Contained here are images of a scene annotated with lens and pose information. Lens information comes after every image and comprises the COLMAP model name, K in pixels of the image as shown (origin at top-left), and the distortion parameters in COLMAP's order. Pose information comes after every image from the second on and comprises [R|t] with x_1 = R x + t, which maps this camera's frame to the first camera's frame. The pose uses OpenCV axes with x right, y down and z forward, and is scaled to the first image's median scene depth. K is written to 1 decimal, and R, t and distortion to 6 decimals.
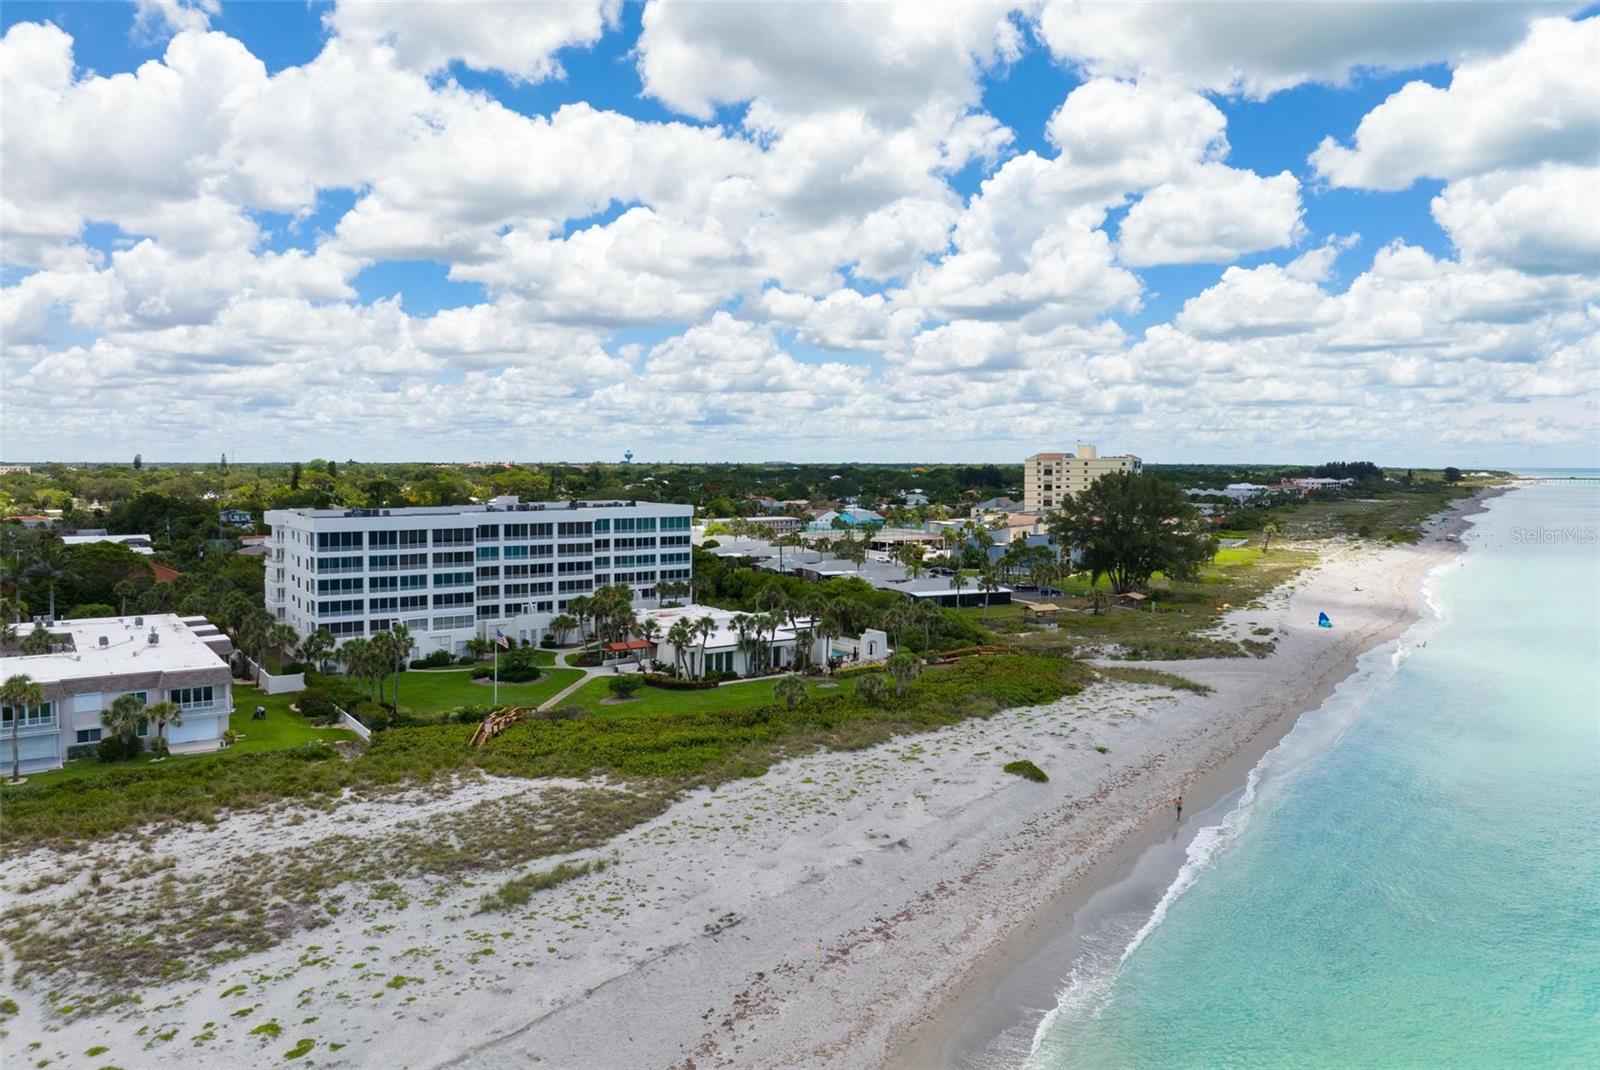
lens RADIAL K [[1111.2, 0, 802.3], [0, 1111.2, 476.3], [0, 0, 1]] dist [-0.032779, 0.000216]
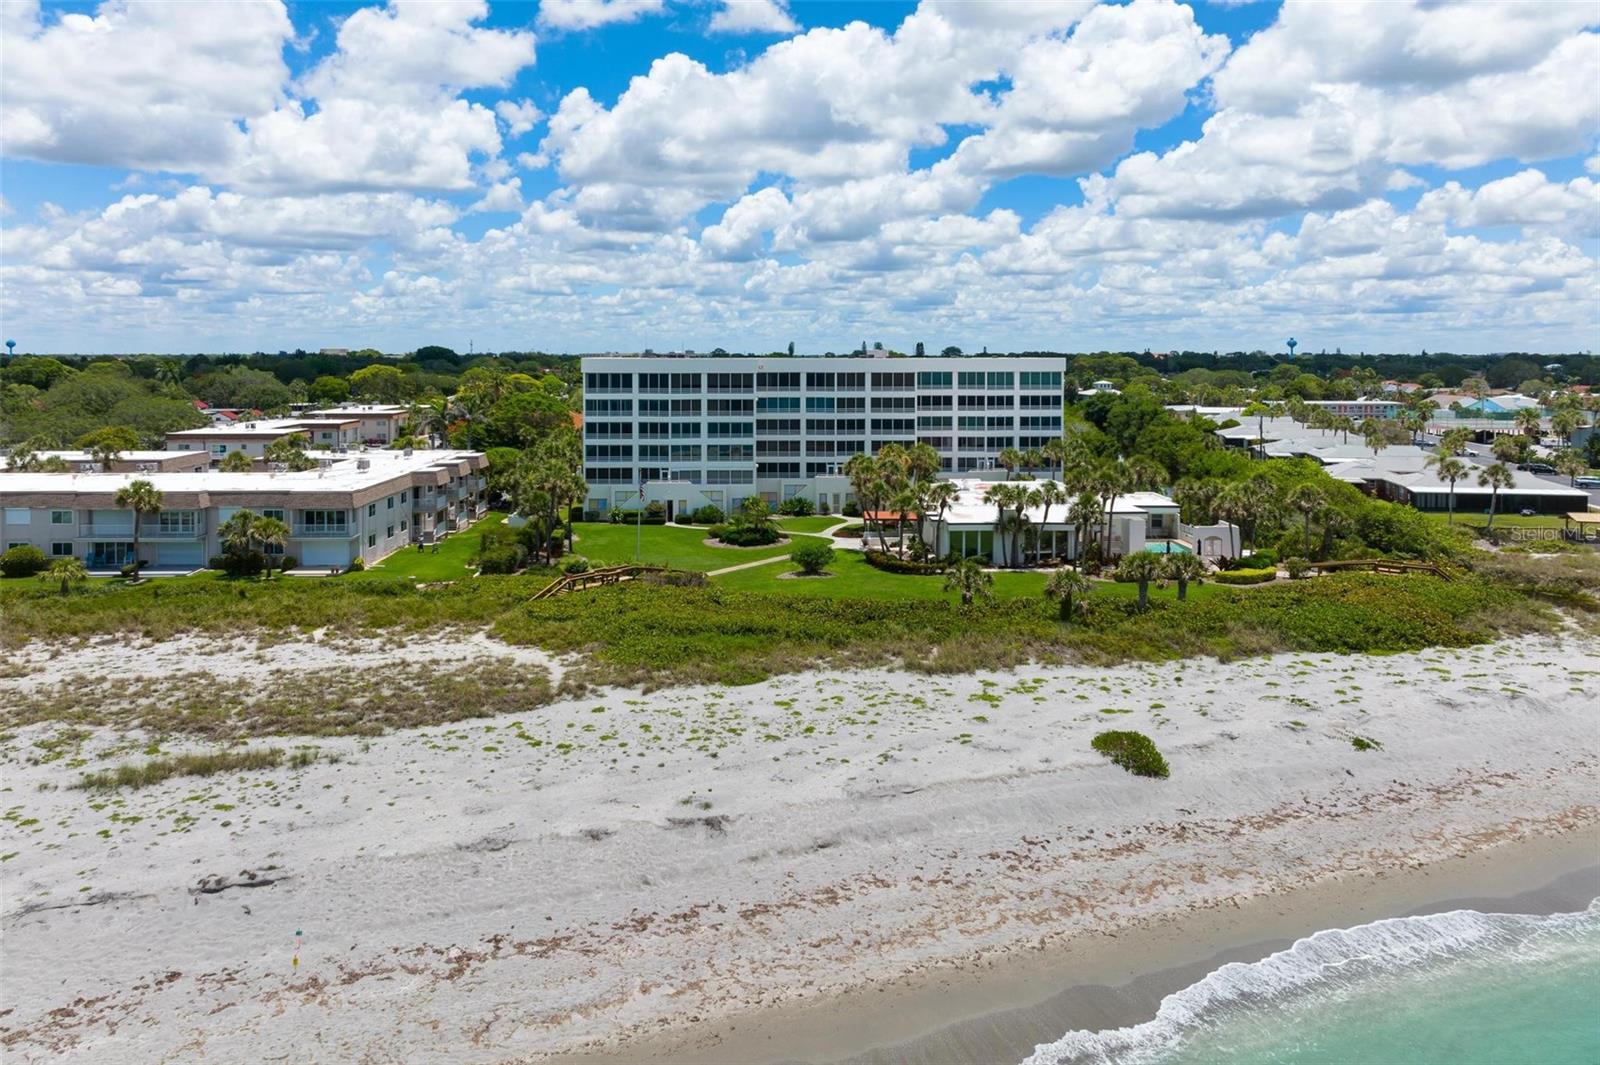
lens RADIAL K [[1124.2, 0, 814.7], [0, 1124.2, 425.5], [0, 0, 1]] dist [0.002181, -0.000400]
pose [[0.838916, 0.032370, -0.543297, 0.240698], [-0.005670, 0.998695, 0.050748, 0.043254], [0.544231, -0.039492, 0.838006, 0.272398]]
